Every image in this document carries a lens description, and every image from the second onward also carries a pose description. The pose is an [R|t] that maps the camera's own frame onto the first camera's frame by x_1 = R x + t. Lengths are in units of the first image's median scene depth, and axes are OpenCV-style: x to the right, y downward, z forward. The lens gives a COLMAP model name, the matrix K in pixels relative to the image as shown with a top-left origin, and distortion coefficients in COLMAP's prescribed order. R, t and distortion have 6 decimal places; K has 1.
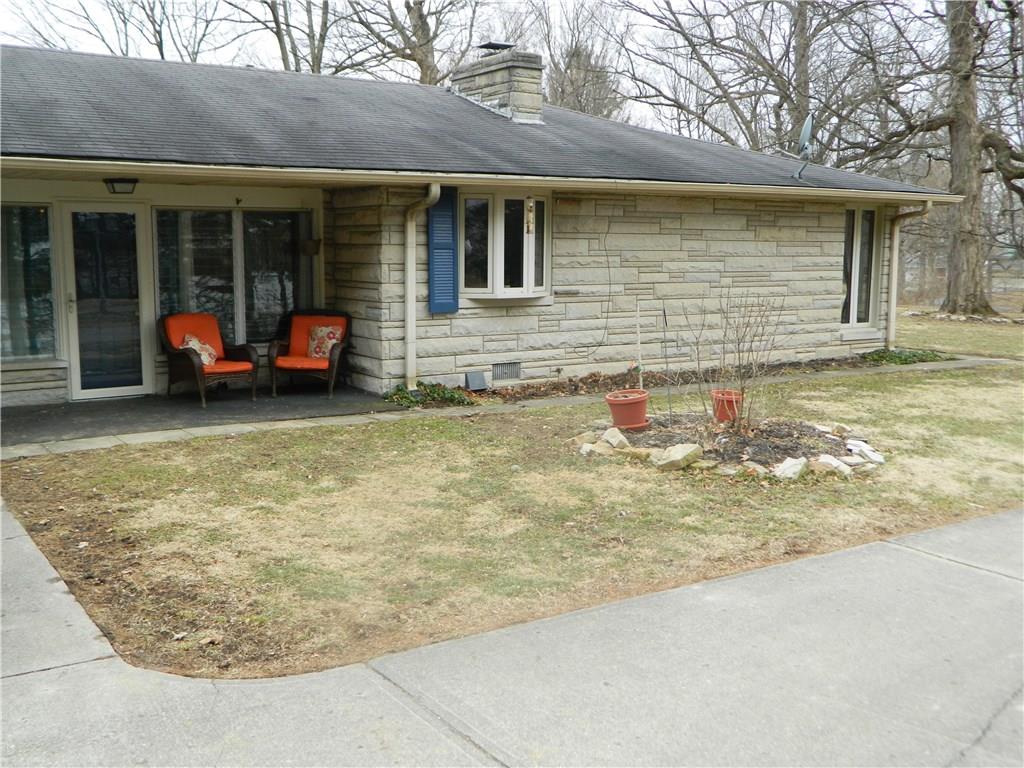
lens RADIAL K [[1047.7, 0, 511.3], [0, 1047.7, 389.3], [0, 0, 1]] dist [-0.008112, 0.000000]
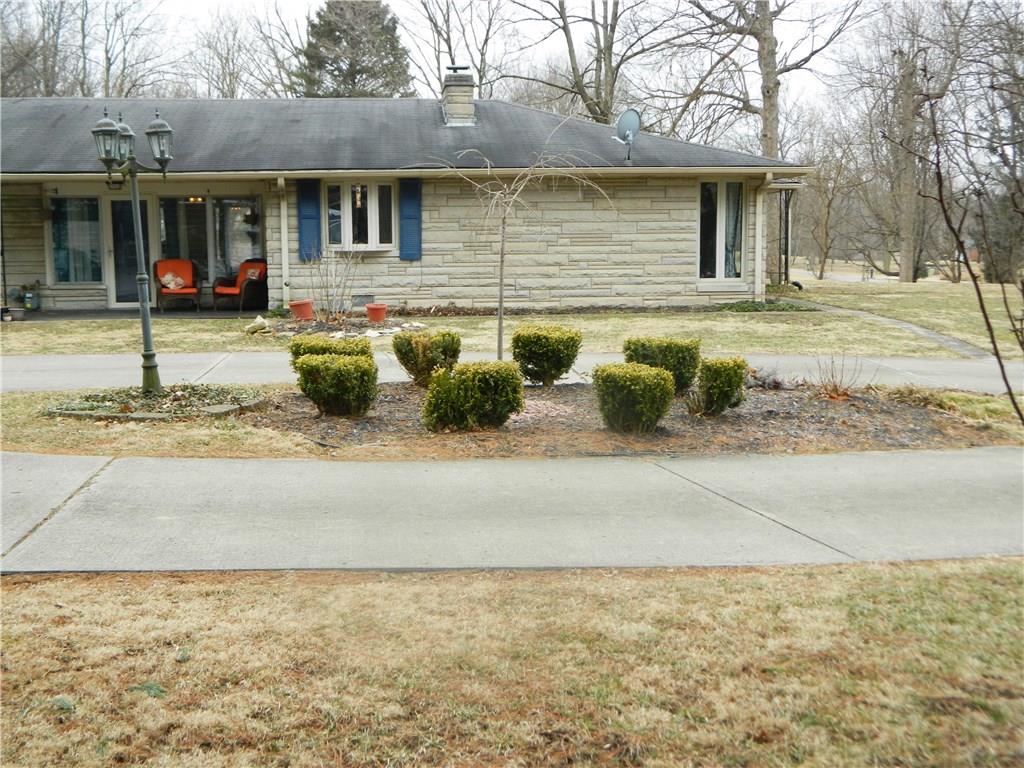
lens RADIAL K [[1237.1, 0, 511.8], [0, 1237.1, 381.3], [0, 0, 1]] dist [0.000834, 0.000000]
pose [[0.880399, 0.046735, -0.471925, 0.971462], [-0.053324, 0.998577, -0.000587, 0.082758], [0.471226, 0.025682, 0.881638, -0.421002]]
